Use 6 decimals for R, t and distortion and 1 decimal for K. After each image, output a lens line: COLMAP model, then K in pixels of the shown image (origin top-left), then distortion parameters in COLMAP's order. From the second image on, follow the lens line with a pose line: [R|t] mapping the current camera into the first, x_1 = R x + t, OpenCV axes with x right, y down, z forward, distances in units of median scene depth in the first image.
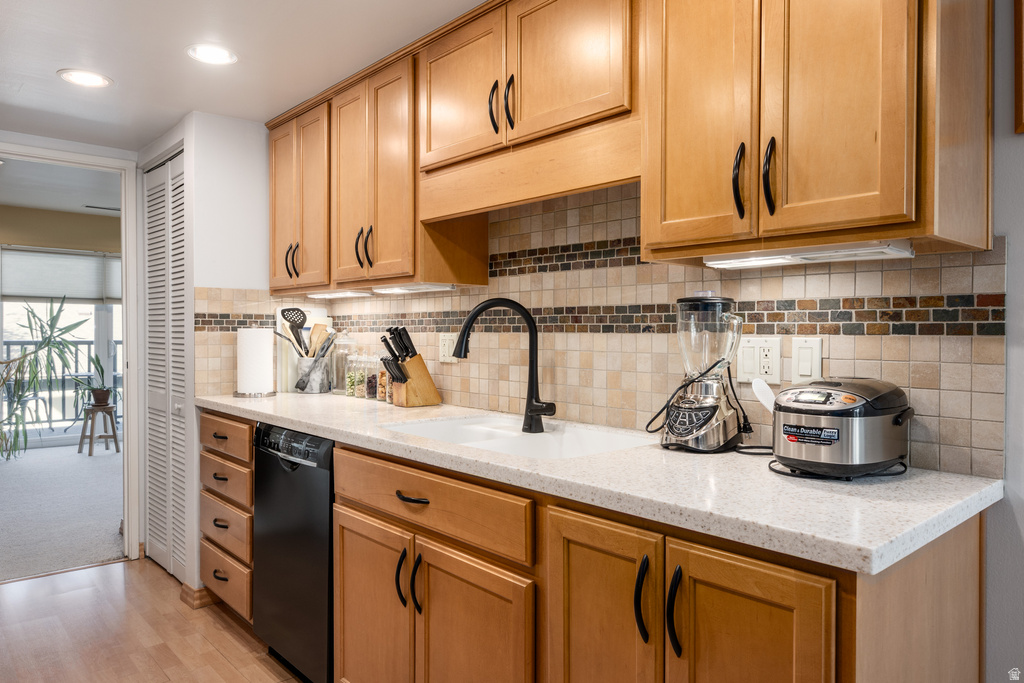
lens RADIAL K [[687.0, 0, 518.9], [0, 687.0, 338.0], [0, 0, 1]] dist [0.006603, -0.003279]
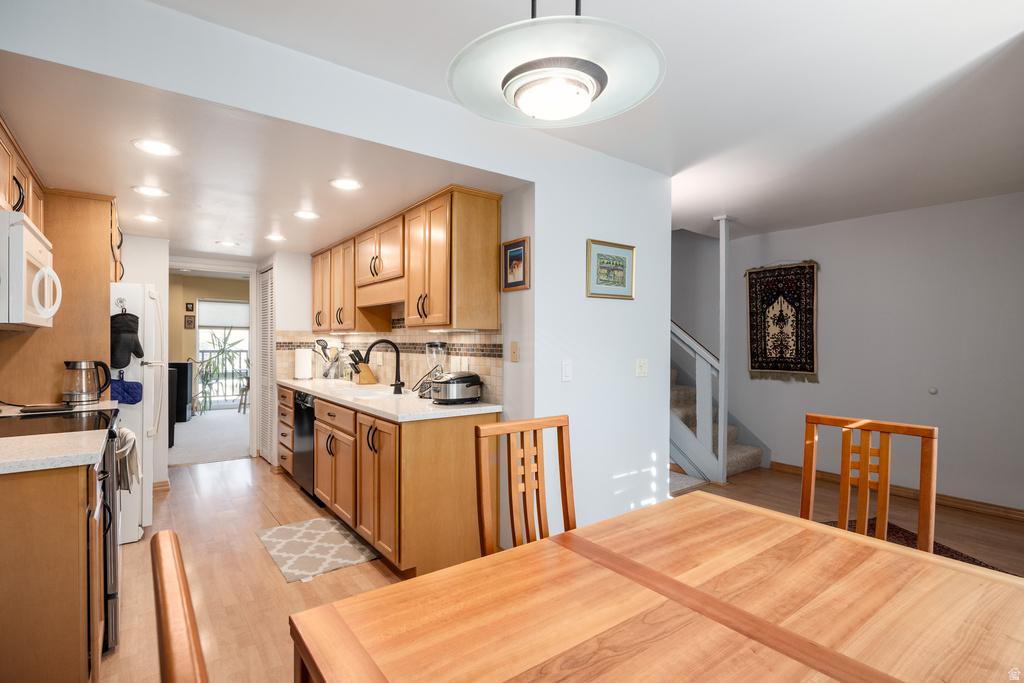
lens RADIAL K [[478.1, 0, 518.9], [0, 478.1, 342.9], [0, 0, 1]] dist [-0.011547, -0.000703]
pose [[0.998270, 0.003022, -0.058716, 0.541795], [-0.003458, 0.999967, -0.007321, -0.032826], [0.058692, 0.007512, 0.998248, -0.662879]]
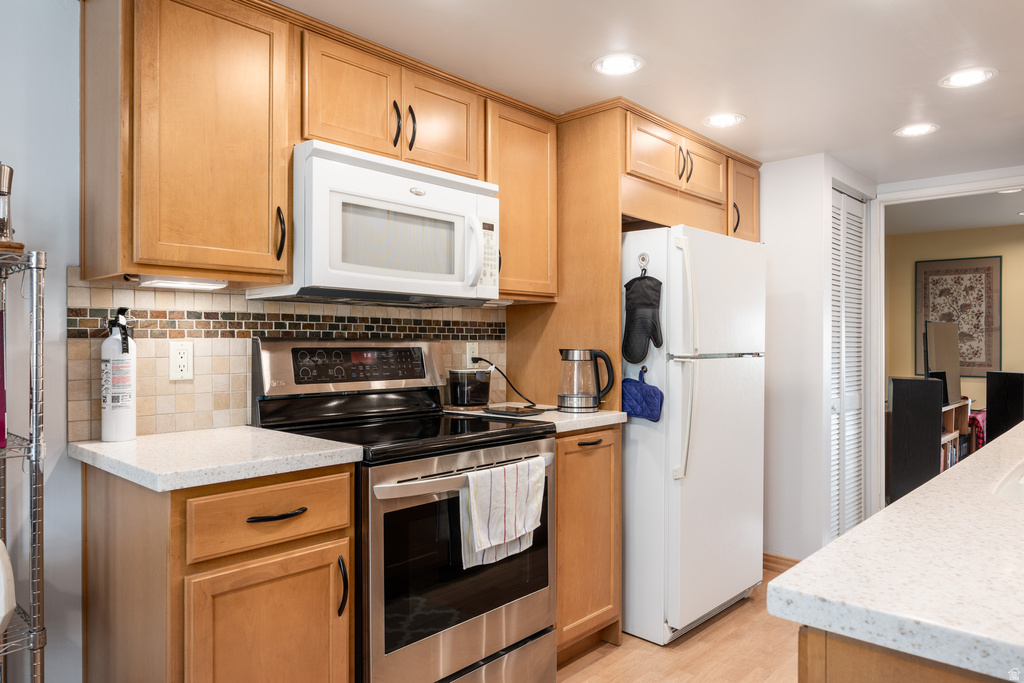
lens RADIAL K [[682.2, 0, 510.7], [0, 682.2, 341.1], [0, 0, 1]] dist [-0.005796, -0.000769]
pose [[0.100174, -0.001704, -0.994968, 0.542432], [-0.014248, 0.999894, -0.003147, -0.000870], [0.994868, 0.014491, 0.100139, 0.225728]]
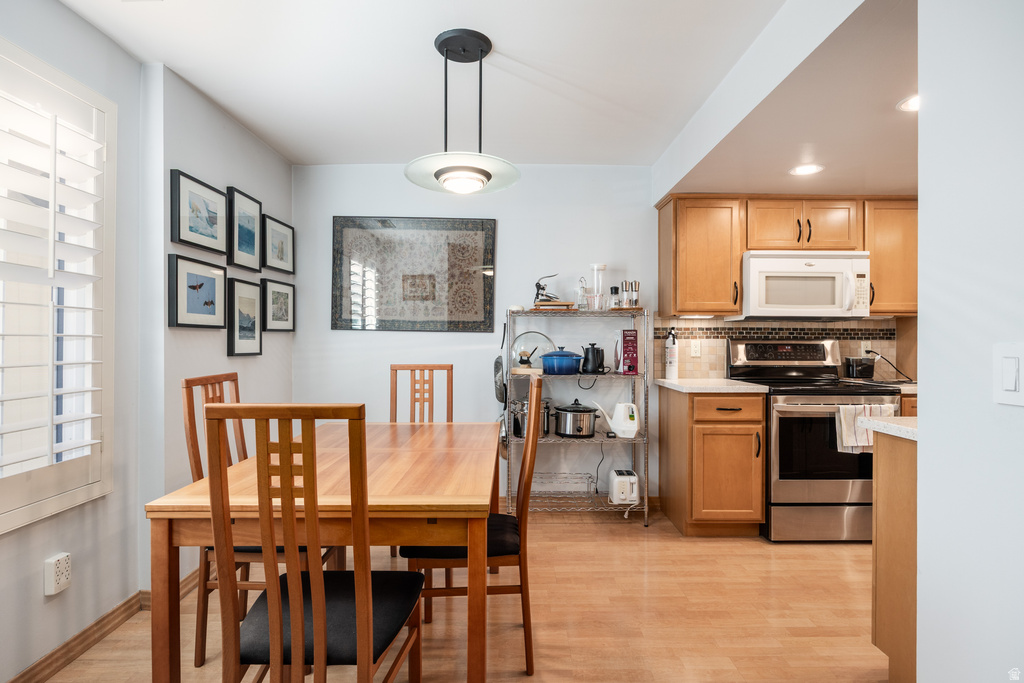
lens RADIAL K [[505.4, 0, 508.5], [0, 505.4, 338.5], [0, 0, 1]] dist [-0.009718, -0.001319]
pose [[-0.670738, -0.004673, -0.741679, 1.170092], [-0.013255, 0.999896, 0.005687, -0.003996], [0.741576, 0.013645, -0.670731, 0.508484]]
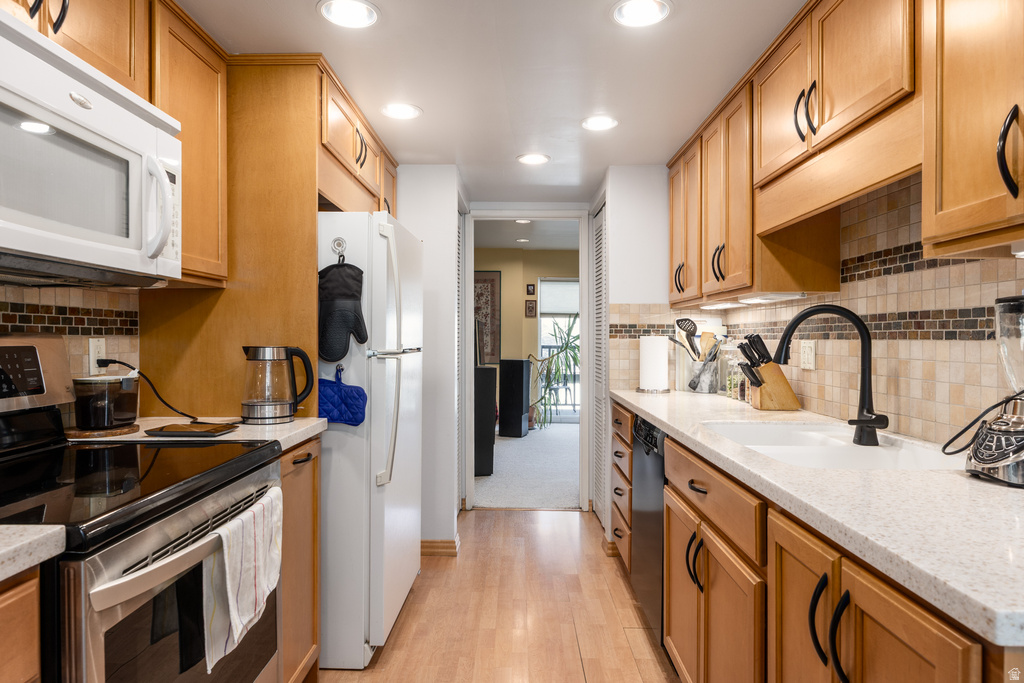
lens RADIAL K [[622.0, 0, 517.6], [0, 622.0, 339.8], [0, 0, 1]] dist [-0.002308, 0.000976]
pose [[0.742782, 0.001824, -0.669531, 0.233551], [-0.007699, 0.999953, -0.005817, 0.000976], [0.669489, 0.009476, 0.742762, 0.039407]]
